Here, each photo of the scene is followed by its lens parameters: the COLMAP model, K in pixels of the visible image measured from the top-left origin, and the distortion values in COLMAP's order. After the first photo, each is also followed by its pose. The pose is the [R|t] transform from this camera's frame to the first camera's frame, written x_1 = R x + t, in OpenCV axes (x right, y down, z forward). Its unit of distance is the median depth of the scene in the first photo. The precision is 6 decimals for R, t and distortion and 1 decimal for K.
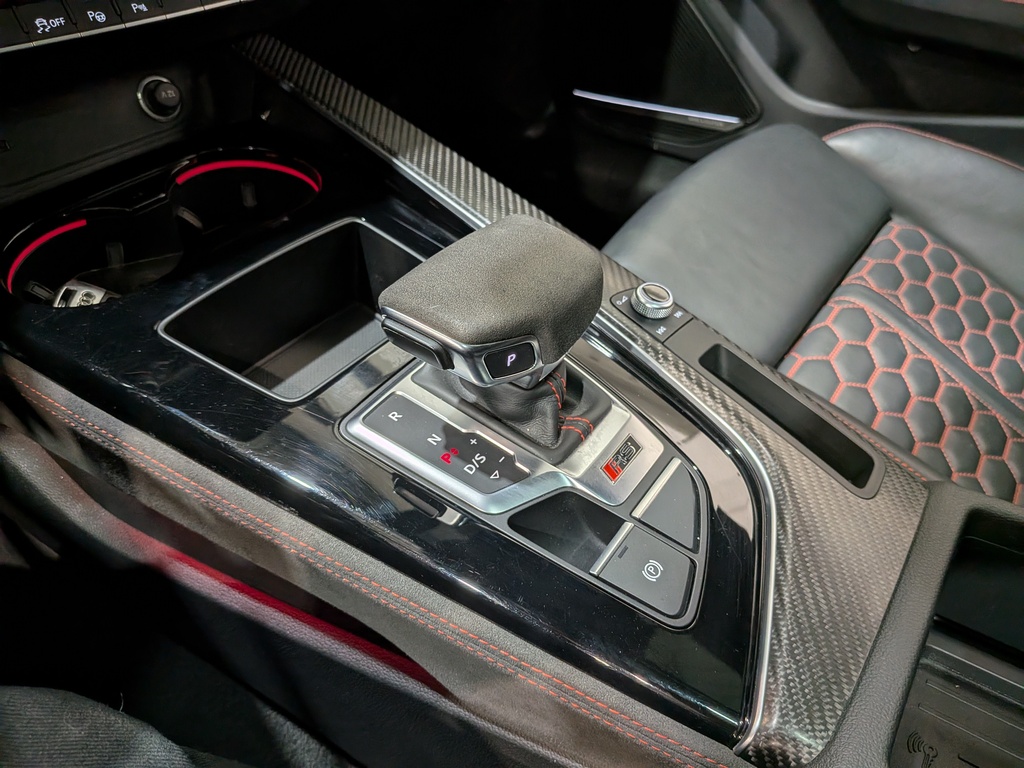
lens RADIAL K [[763.0, 0, 512.0], [0, 763.0, 384.0], [0, 0, 1]] dist [0.003177, 0.000529]
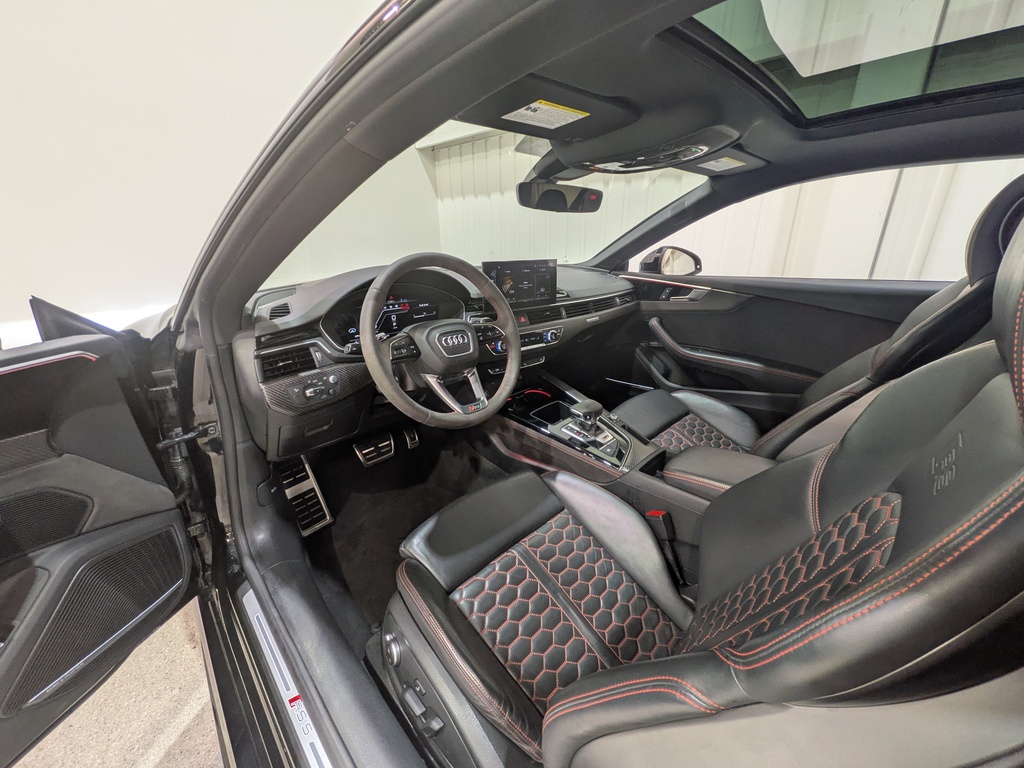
lens RADIAL K [[399.1, 0, 512.0], [0, 399.1, 384.0], [0, 0, 1]] dist [0.000605, 0.000026]
pose [[0.982998, 0.042625, -0.178602, -0.034419], [-0.098295, 0.943732, -0.315766, 0.652908], [0.155093, 0.327953, 0.931876, -1.901613]]
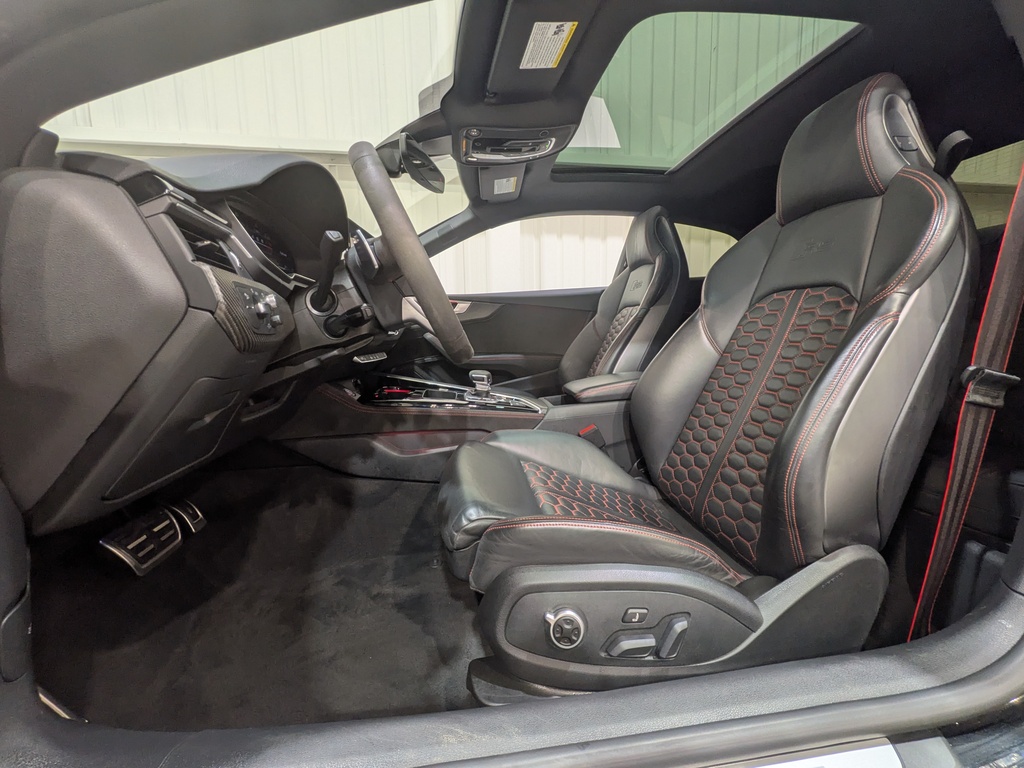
lens RADIAL K [[399.1, 0, 512.0], [0, 399.1, 384.0], [0, 0, 1]] dist [0.000605, 0.000026]
pose [[0.744019, -0.119203, 0.657439, -1.642090], [0.449376, 0.817444, -0.360342, 1.013990], [-0.494466, 0.563539, 0.661761, -1.074672]]
